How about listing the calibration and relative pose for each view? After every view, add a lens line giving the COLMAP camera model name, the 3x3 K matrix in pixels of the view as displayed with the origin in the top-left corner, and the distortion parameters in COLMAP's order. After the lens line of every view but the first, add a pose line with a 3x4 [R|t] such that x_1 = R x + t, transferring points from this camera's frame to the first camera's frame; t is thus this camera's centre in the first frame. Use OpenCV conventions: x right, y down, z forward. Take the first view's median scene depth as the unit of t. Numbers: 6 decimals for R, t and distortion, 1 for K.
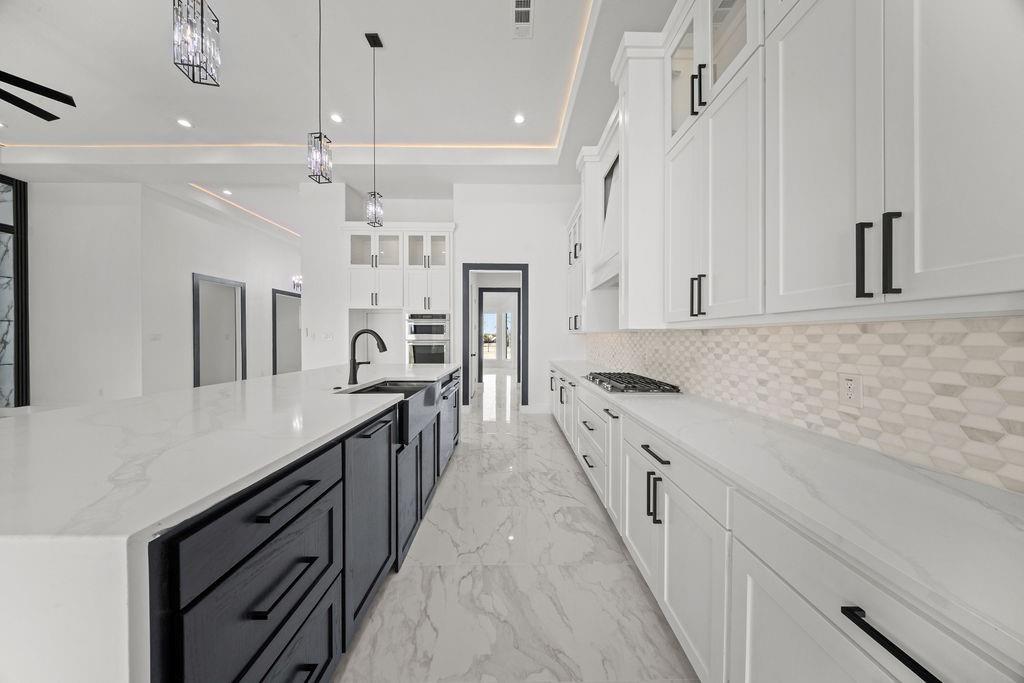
lens RADIAL K [[302.3, 0, 514.0], [0, 302.3, 338.2], [0, 0, 1]] dist [0.002245, -0.001718]
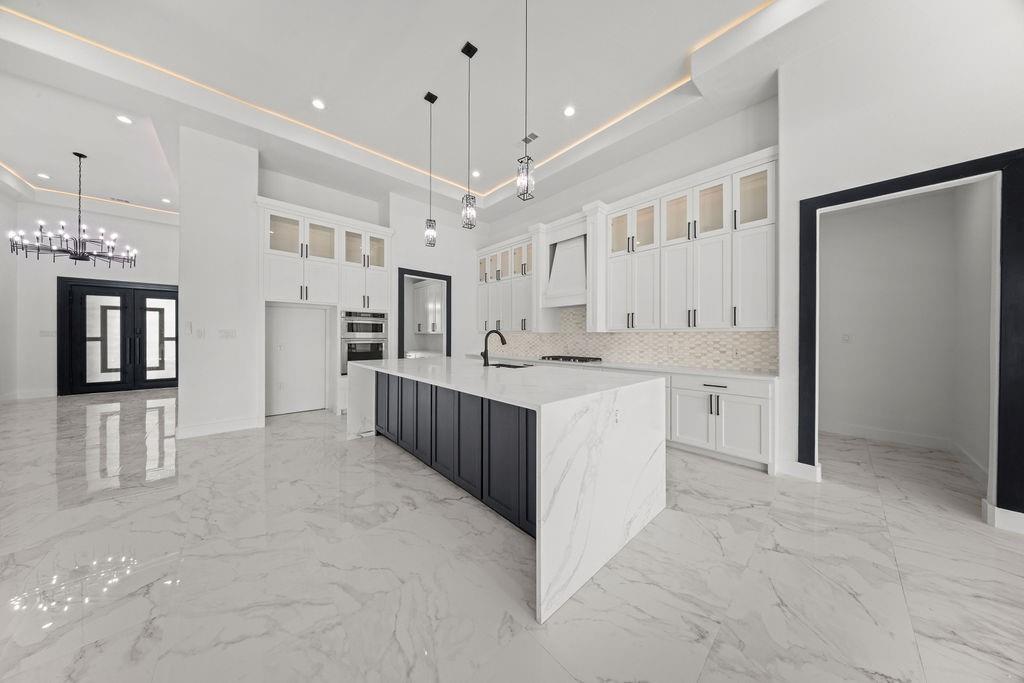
lens RADIAL K [[302.3, 0, 512.1], [0, 302.3, 336.0], [0, 0, 1]] dist [0.002245, -0.001718]
pose [[0.744262, 0.003344, 0.667879, -0.600038], [-0.000918, 0.999992, -0.003984, 0.003360], [-0.667887, 0.002352, 0.744259, -0.088190]]
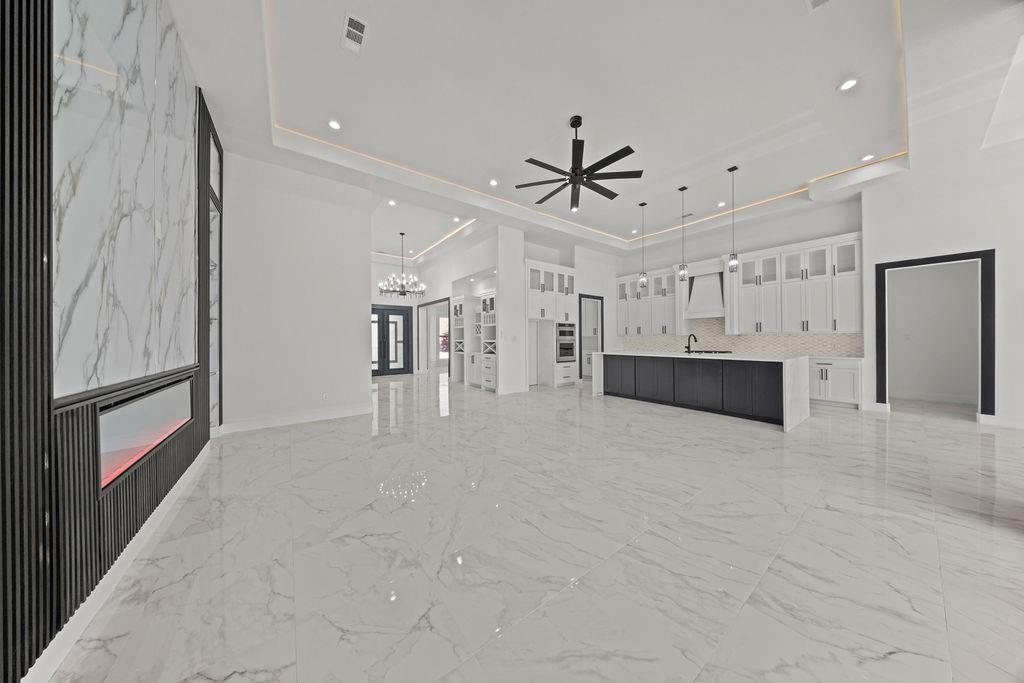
lens RADIAL K [[302.3, 0, 512.5], [0, 302.3, 337.5], [0, 0, 1]] dist [0.002245, -0.001718]
pose [[0.808986, -0.001431, 0.587826, -1.466692], [0.007649, 0.999938, -0.008093, 0.005009], [-0.587778, 0.011044, 0.808947, -0.132835]]
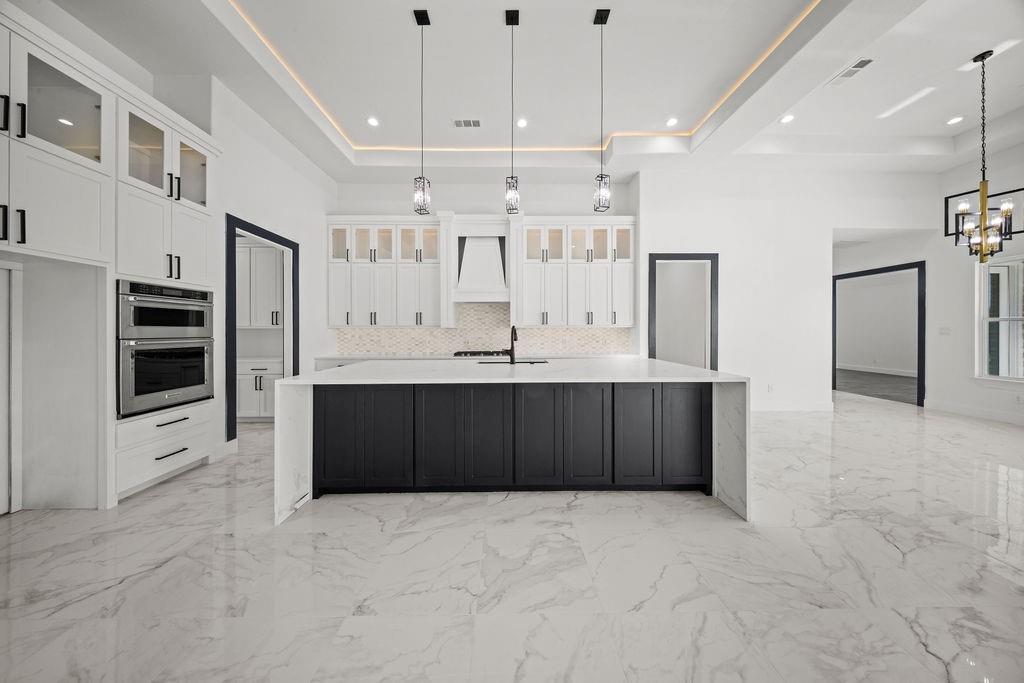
lens RADIAL K [[302.3, 0, 511.3], [0, 302.3, 331.6], [0, 0, 1]] dist [0.002245, -0.001718]
pose [[-0.002020, -0.002801, 0.999994, -0.809521], [0.006332, 0.999976, 0.002814, -0.001966], [-0.999978, 0.006337, -0.002002, 0.417683]]
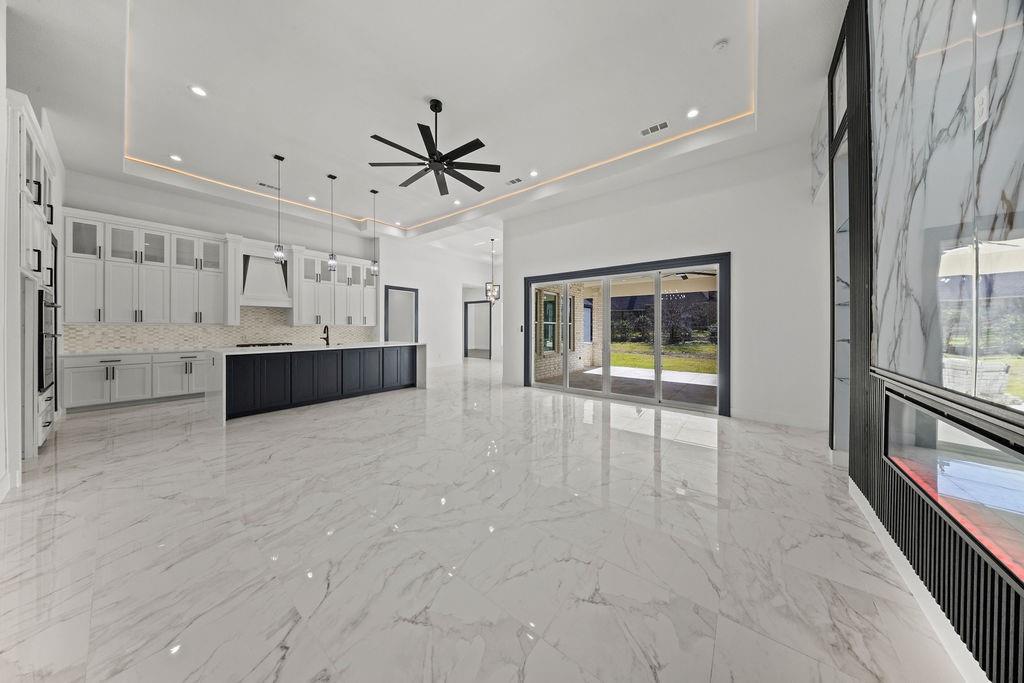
lens RADIAL K [[302.3, 0, 514.4], [0, 302.3, 331.2], [0, 0, 1]] dist [0.002245, -0.001718]
pose [[-0.787922, -0.005873, 0.615747, -1.502148], [0.002699, 0.999912, 0.012991, -0.002613], [-0.615769, 0.011898, -0.787837, 0.888598]]
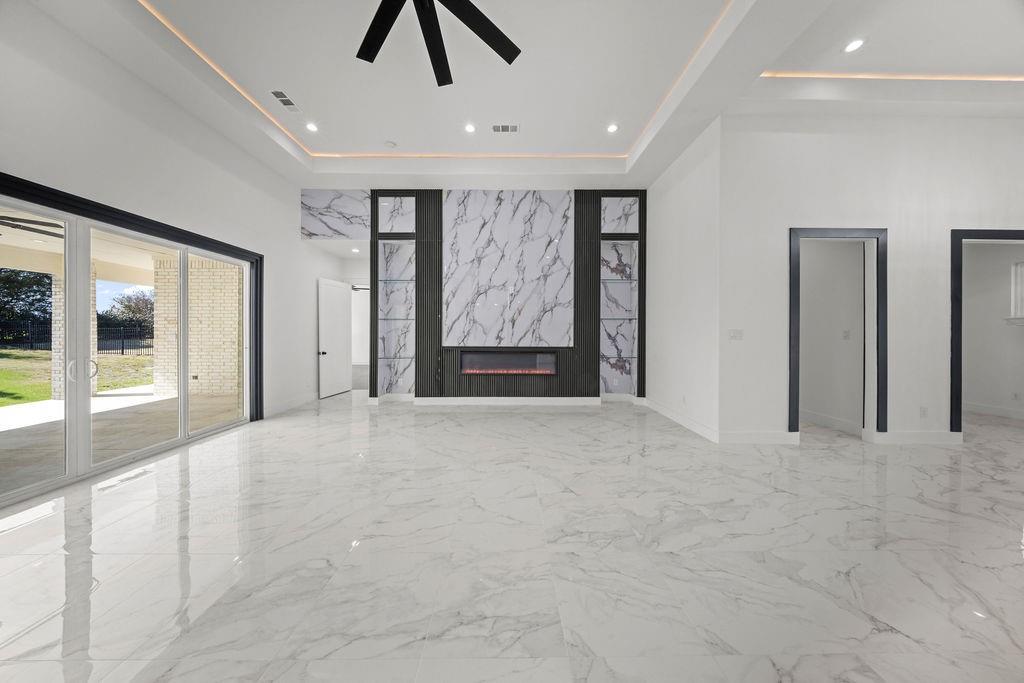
lens RADIAL K [[302.3, 0, 511.0], [0, 302.3, 333.5], [0, 0, 1]] dist [0.002245, -0.001718]
pose [[-0.004192, 0.005831, -0.999974, -0.528955], [-0.009484, 0.999938, 0.005870, -0.004806], [0.999946, 0.009508, -0.004137, 0.521266]]
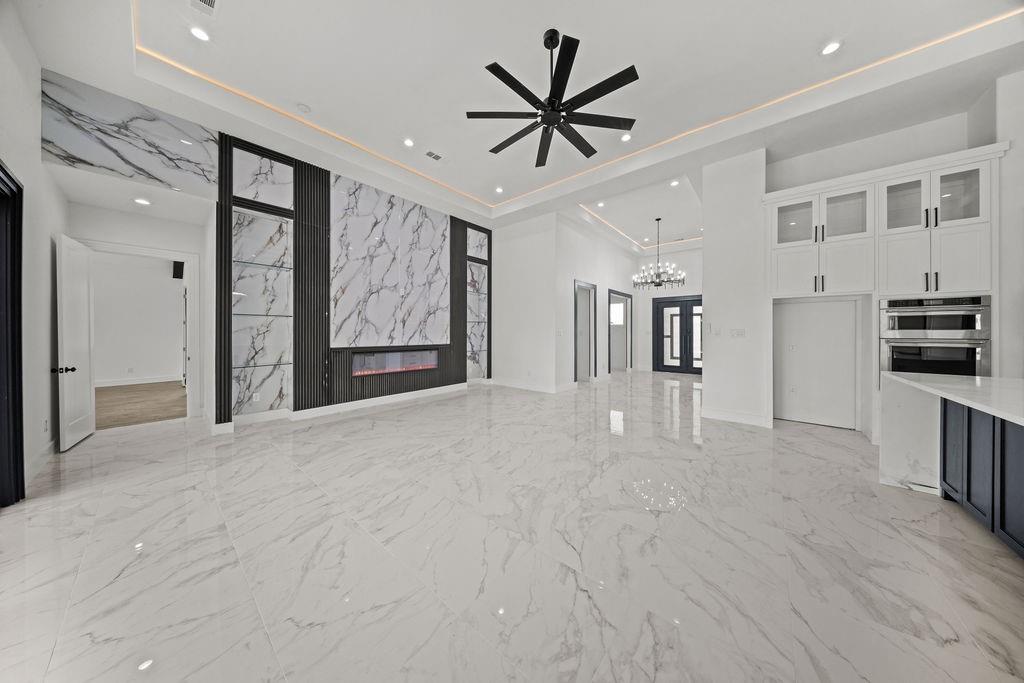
lens RADIAL K [[302.3, 0, 511.2], [0, 302.3, 332.3], [0, 0, 1]] dist [0.002245, -0.001718]
pose [[0.754482, 0.000989, -0.656320, -0.545350], [-0.005750, 0.999970, -0.005104, 0.001626], [0.656295, 0.007625, 0.754466, -0.082306]]
